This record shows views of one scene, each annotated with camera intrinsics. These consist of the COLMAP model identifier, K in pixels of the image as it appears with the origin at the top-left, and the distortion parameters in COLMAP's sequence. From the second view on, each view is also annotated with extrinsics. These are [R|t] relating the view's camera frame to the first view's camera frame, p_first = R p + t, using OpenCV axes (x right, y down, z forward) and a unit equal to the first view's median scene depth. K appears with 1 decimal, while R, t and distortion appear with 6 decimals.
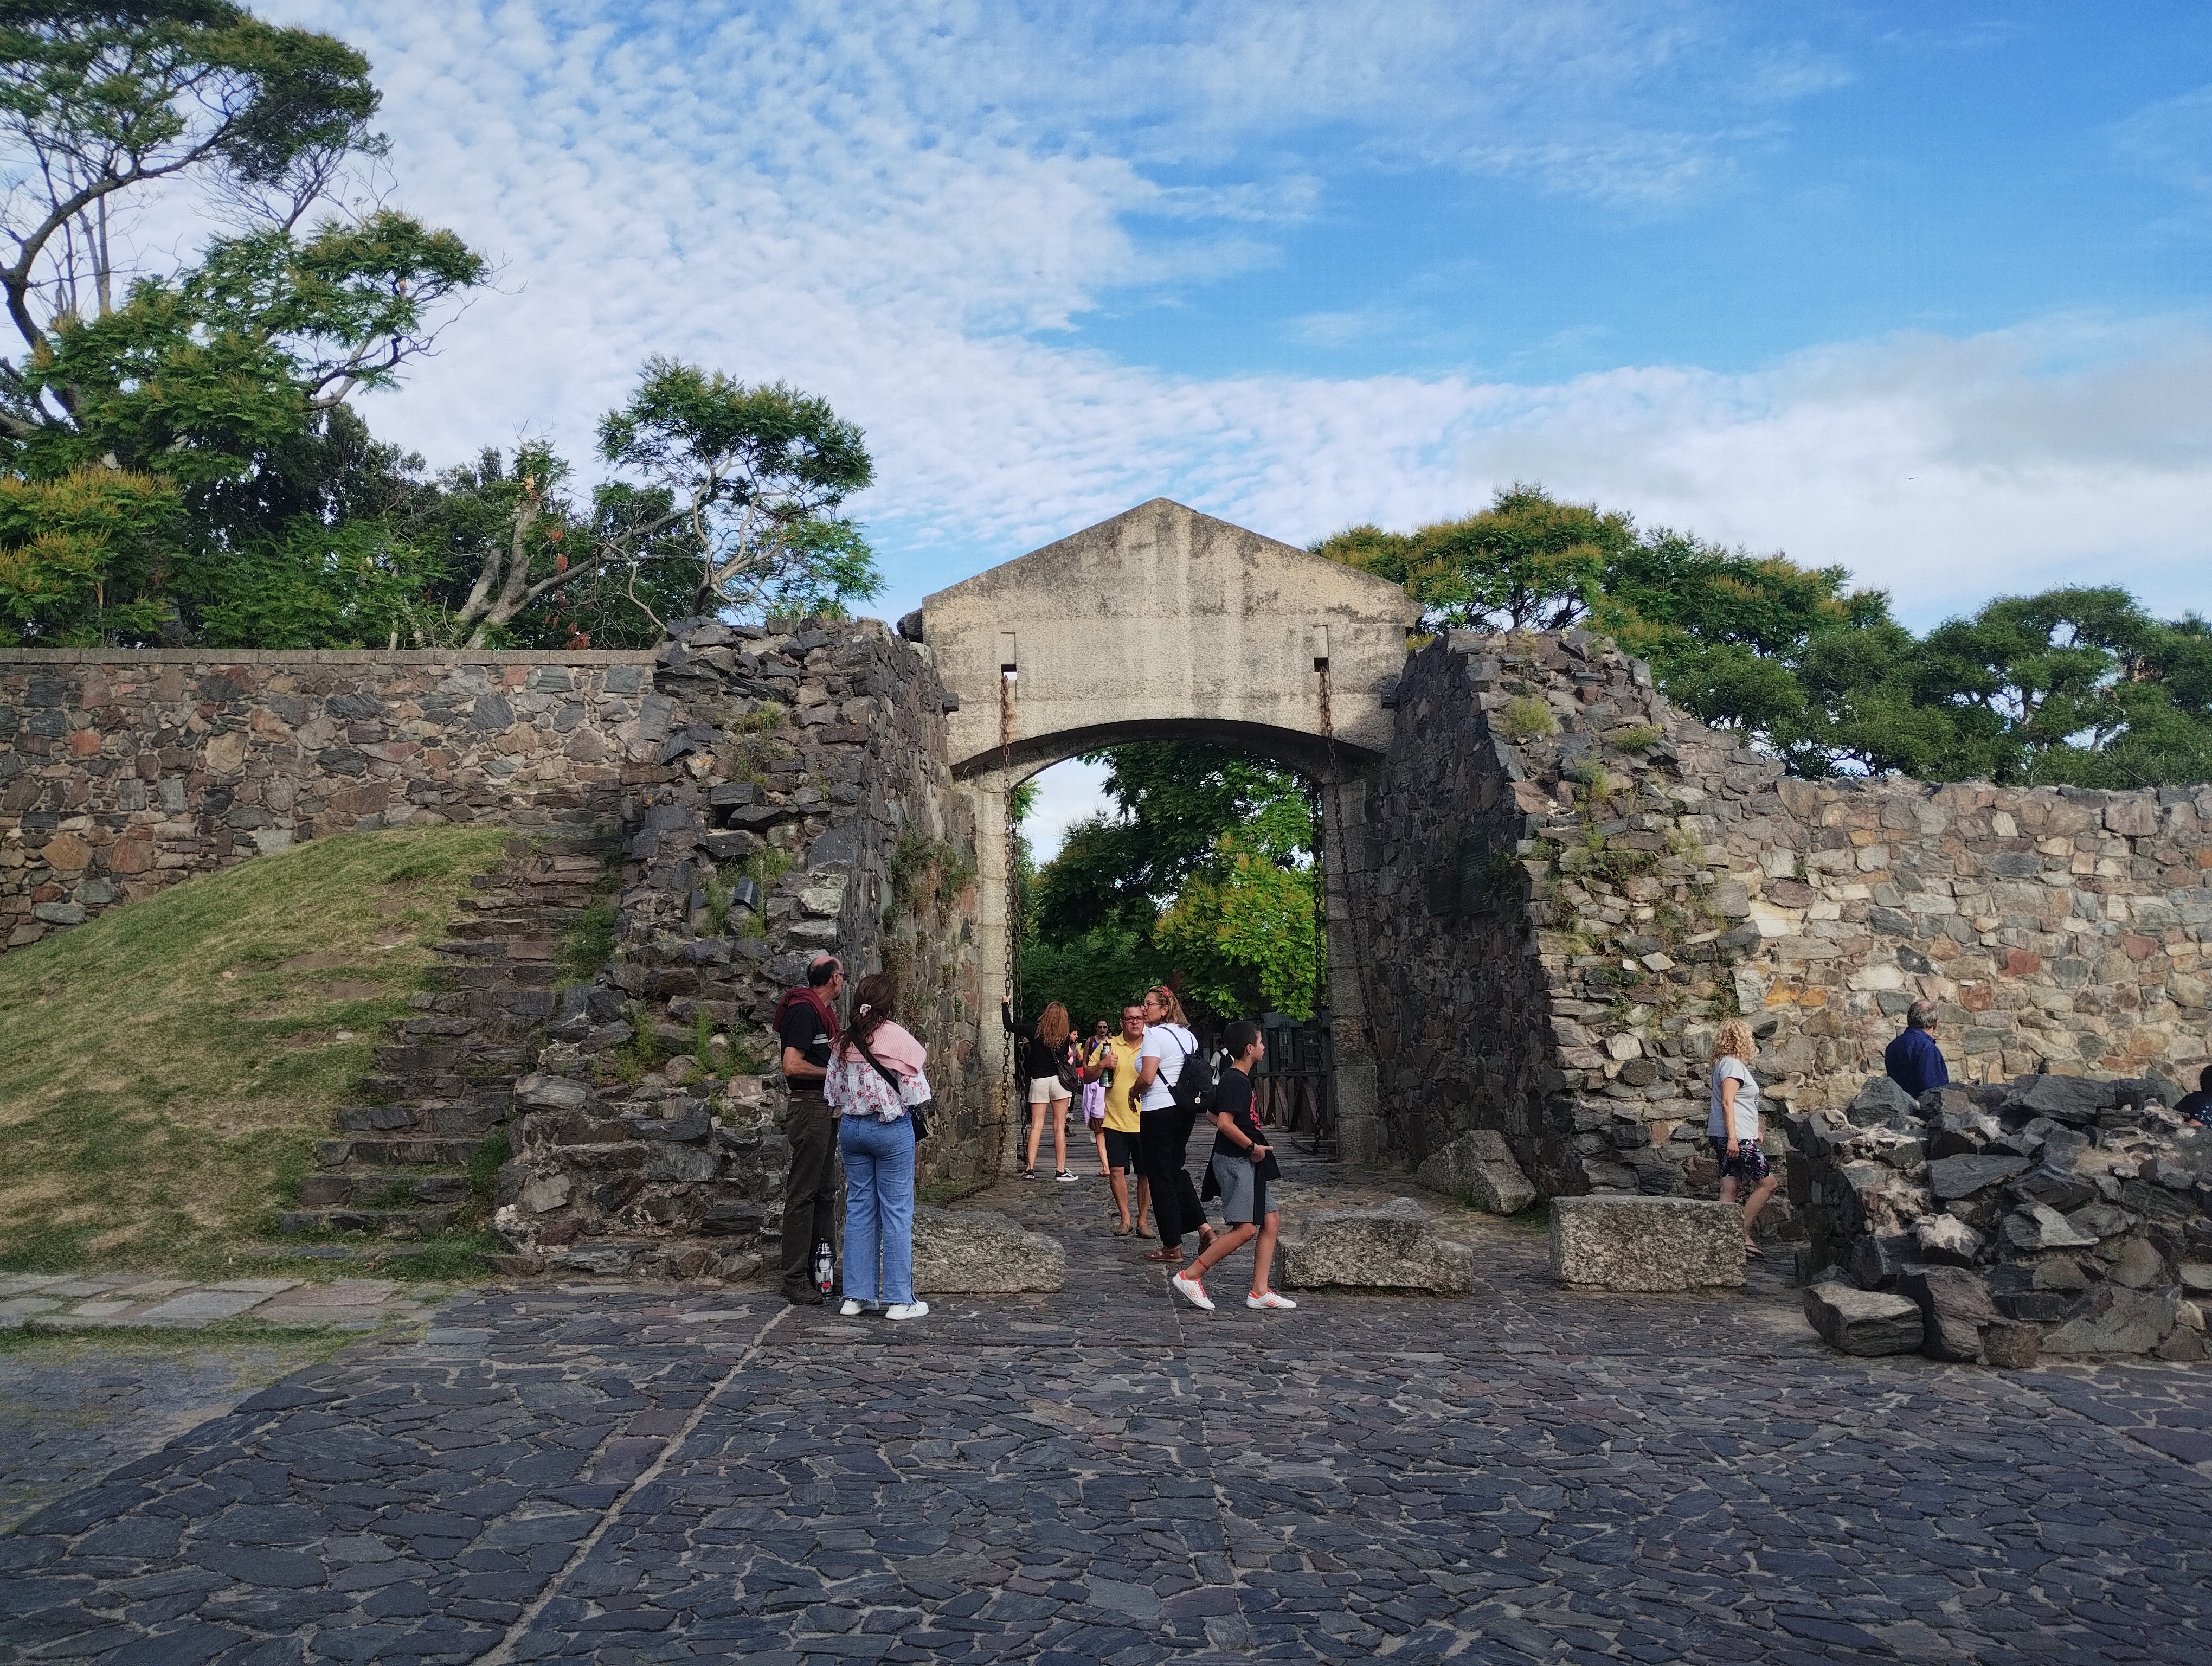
lens RADIAL K [[1810.6, 0, 1105.1], [0, 1810.6, 859.6], [0, 0, 1]] dist [0.068870, -0.002087]
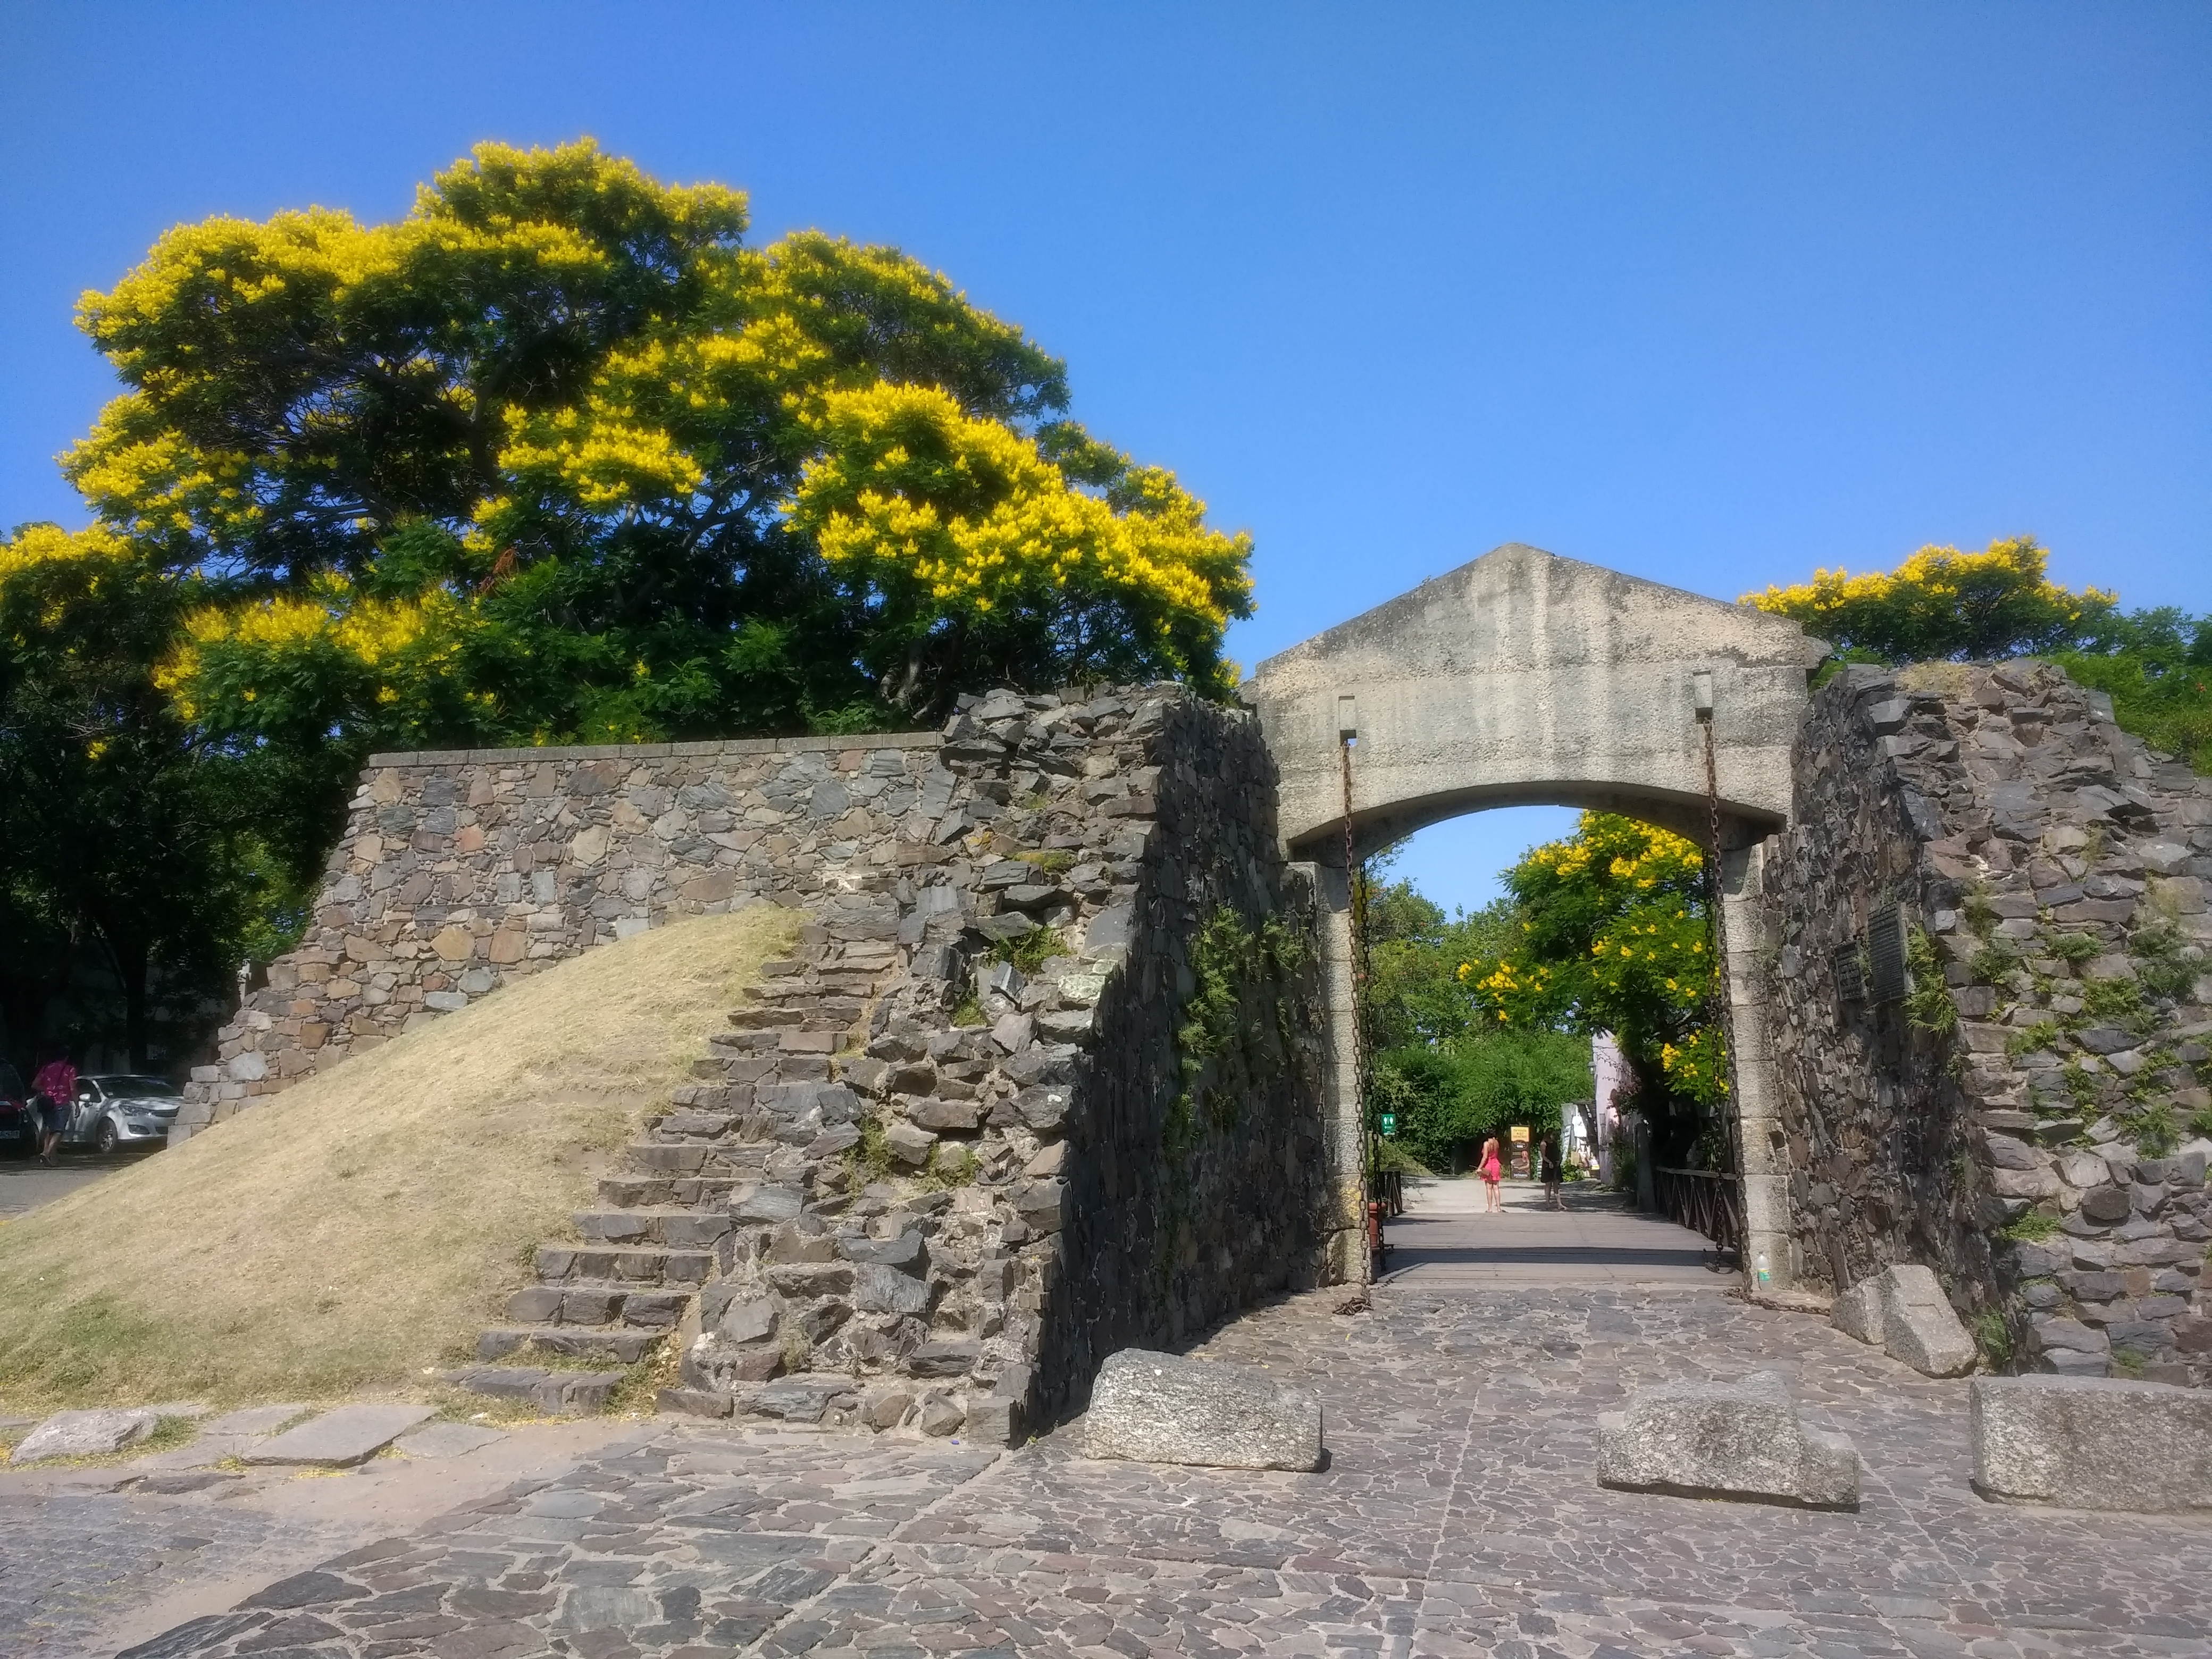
lens RADIAL K [[1780.5, 0, 1106.0], [0, 1780.5, 829.5], [0, 0, 1]] dist [0.137999, -0.209008]
pose [[0.972255, -0.025701, -0.232507, 0.043168], [0.011501, 0.997996, -0.062223, -0.000638], [0.233640, 0.057822, 0.970602, 0.090924]]
